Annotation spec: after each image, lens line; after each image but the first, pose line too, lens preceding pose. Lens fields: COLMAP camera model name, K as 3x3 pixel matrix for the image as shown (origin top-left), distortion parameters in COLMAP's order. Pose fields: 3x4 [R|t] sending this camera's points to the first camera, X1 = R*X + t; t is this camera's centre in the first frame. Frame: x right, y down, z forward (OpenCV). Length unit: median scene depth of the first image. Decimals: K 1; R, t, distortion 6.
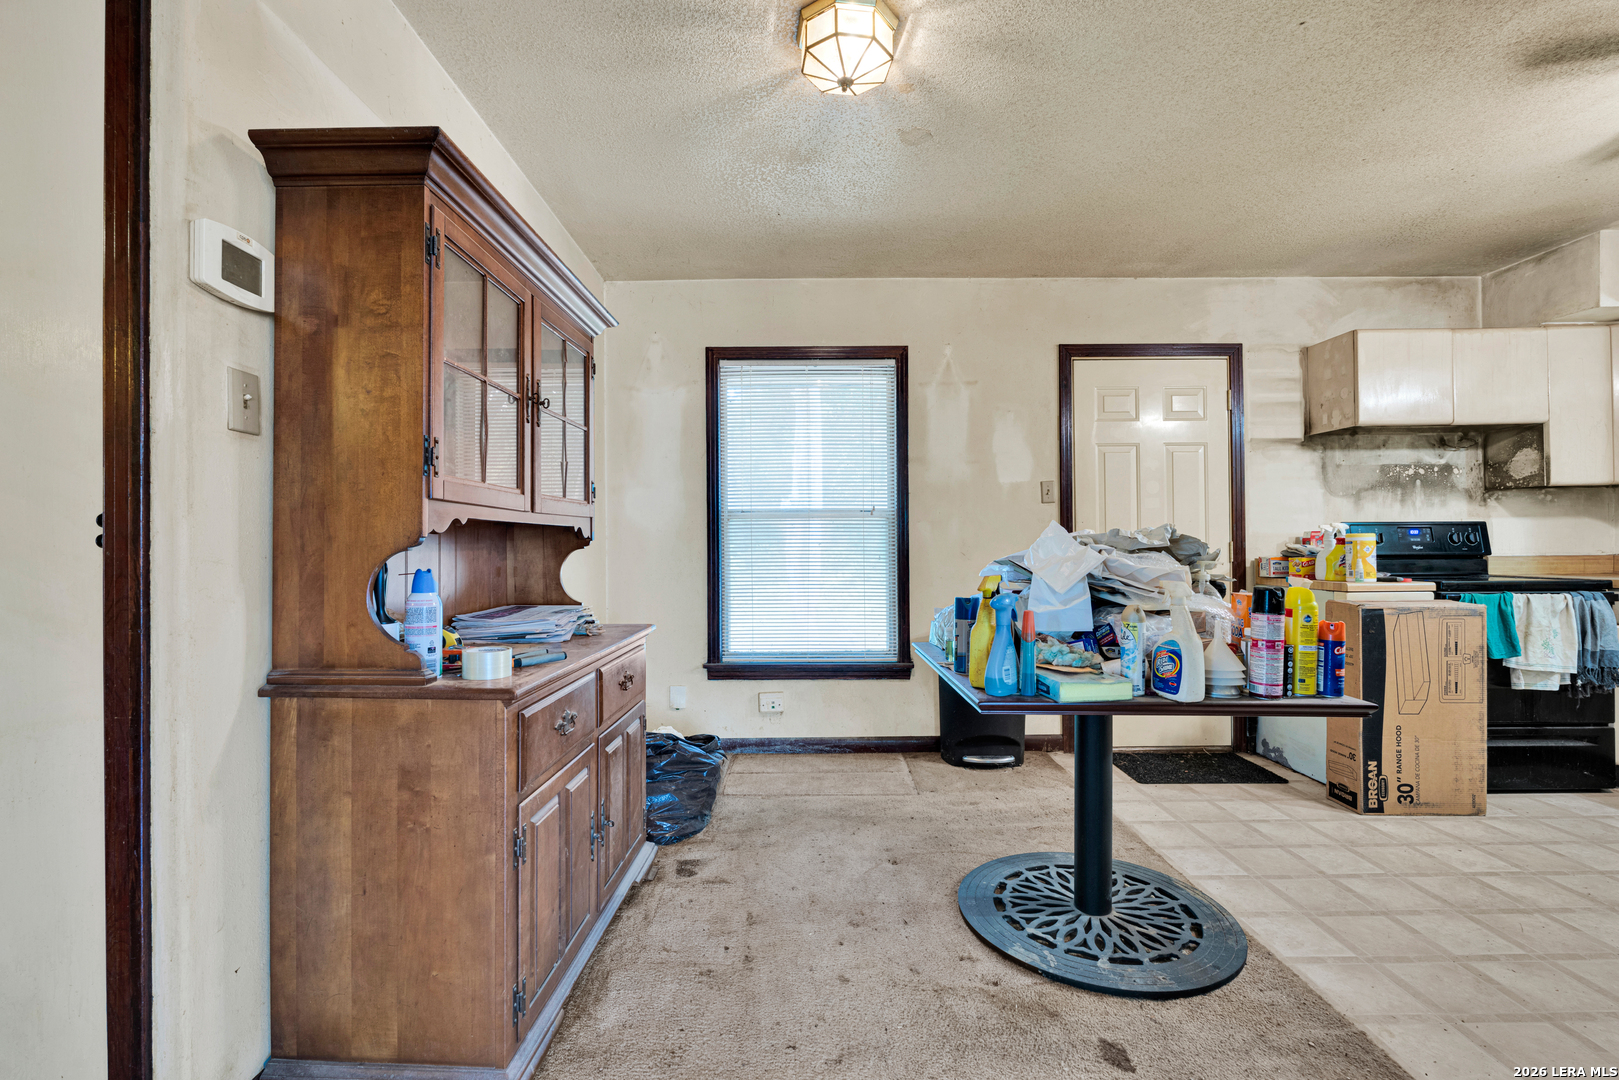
lens RADIAL K [[703.9, 0, 809.8], [0, 703.9, 540.7], [0, 0, 1]] dist [-0.014741, 0.000641]
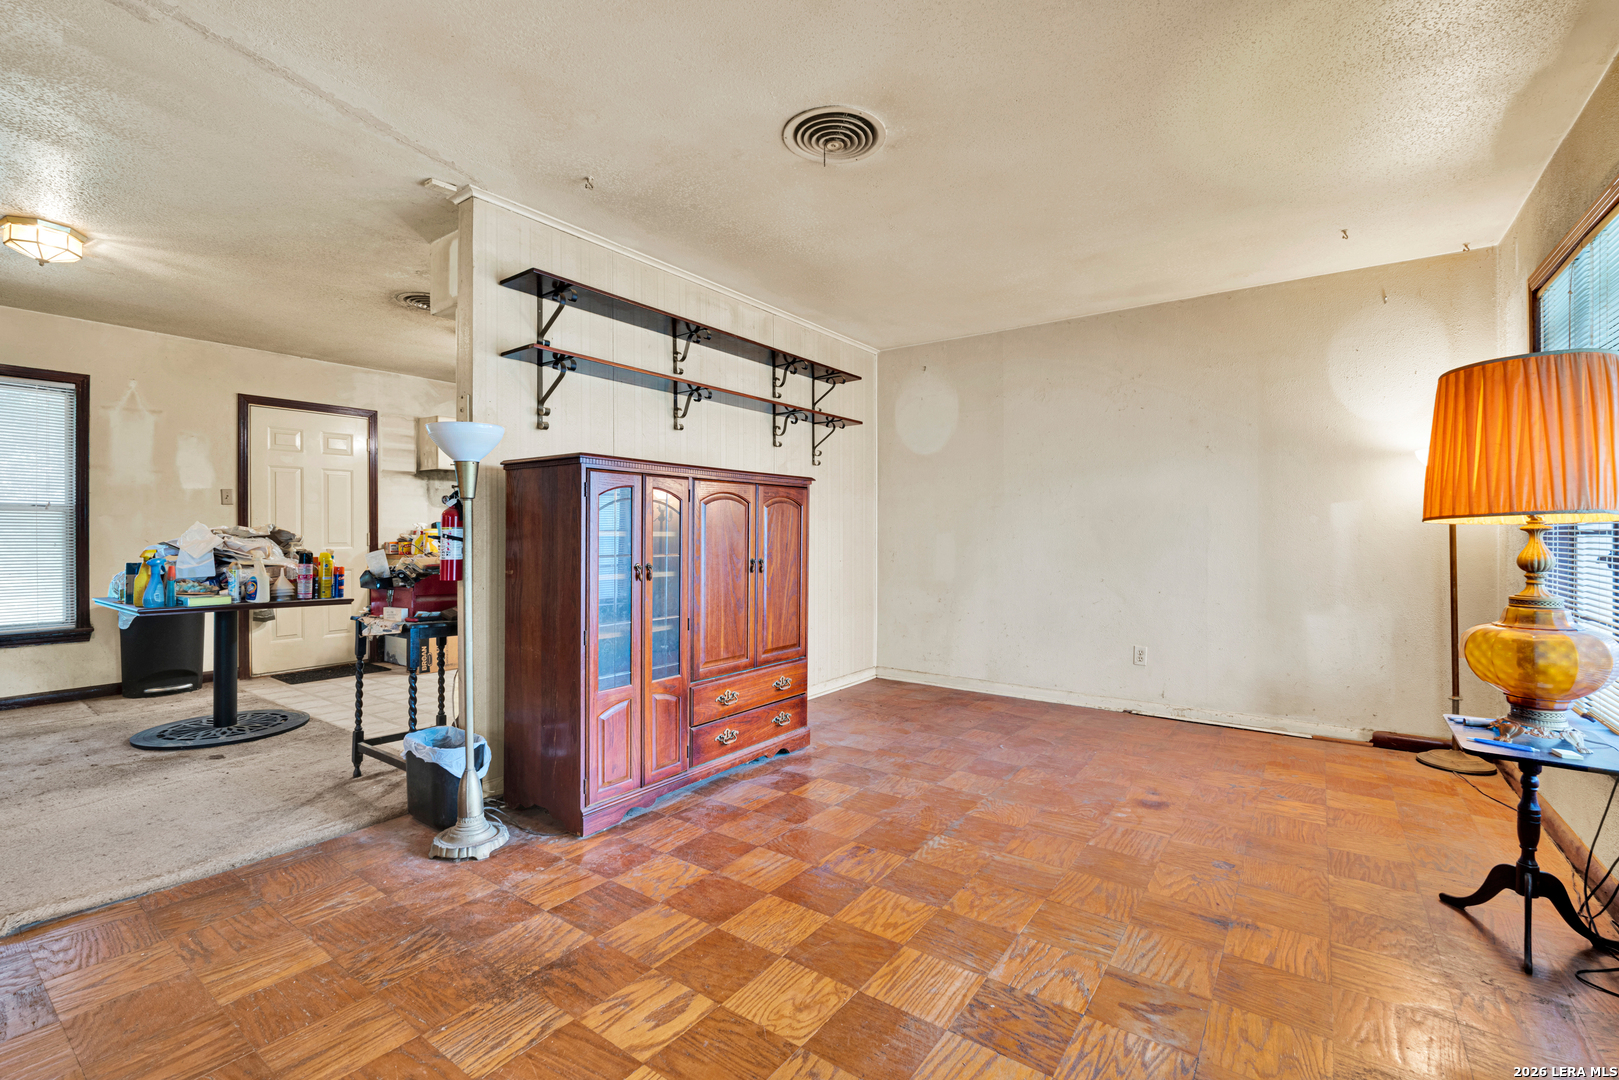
lens RADIAL K [[703.9, 0, 816.6], [0, 703.9, 533.6], [0, 0, 1]] dist [-0.014741, 0.000641]
pose [[0.579756, 0.003726, 0.814782, -0.115217], [-0.006626, 0.999978, 0.000142, -0.003946], [-0.814763, -0.005481, 0.579768, -0.783642]]
